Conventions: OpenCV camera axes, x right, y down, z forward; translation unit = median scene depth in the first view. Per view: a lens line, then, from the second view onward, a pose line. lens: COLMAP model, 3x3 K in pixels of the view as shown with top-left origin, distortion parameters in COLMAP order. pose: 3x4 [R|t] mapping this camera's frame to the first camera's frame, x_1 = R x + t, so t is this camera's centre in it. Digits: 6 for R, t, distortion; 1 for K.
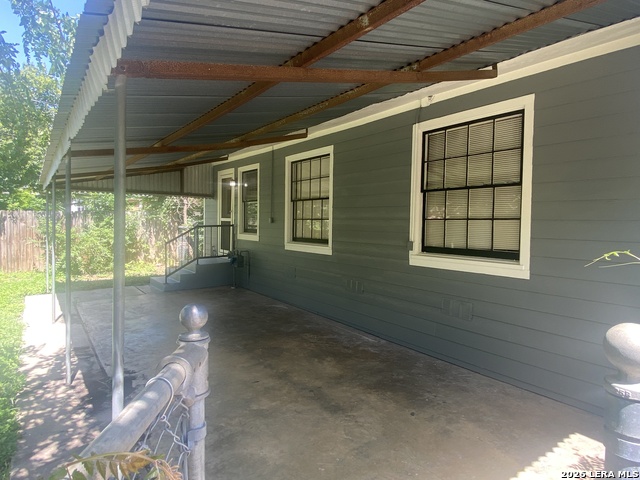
lens RADIAL K [[384.4, 0, 319.5], [0, 384.4, 233.5], [0, 0, 1]] dist [0.043314, -0.001387]
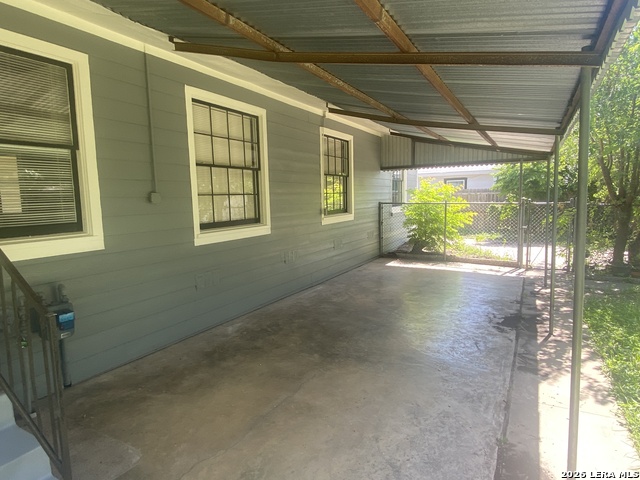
lens RADIAL K [[384.4, 0, 319.5], [0, 384.4, 233.5], [0, 0, 1]] dist [0.043314, -0.001387]
pose [[-0.416306, -0.090699, 0.904689, -1.106597], [0.046452, 0.991591, 0.120787, -0.063849], [-0.908037, 0.092309, -0.408592, 1.664850]]
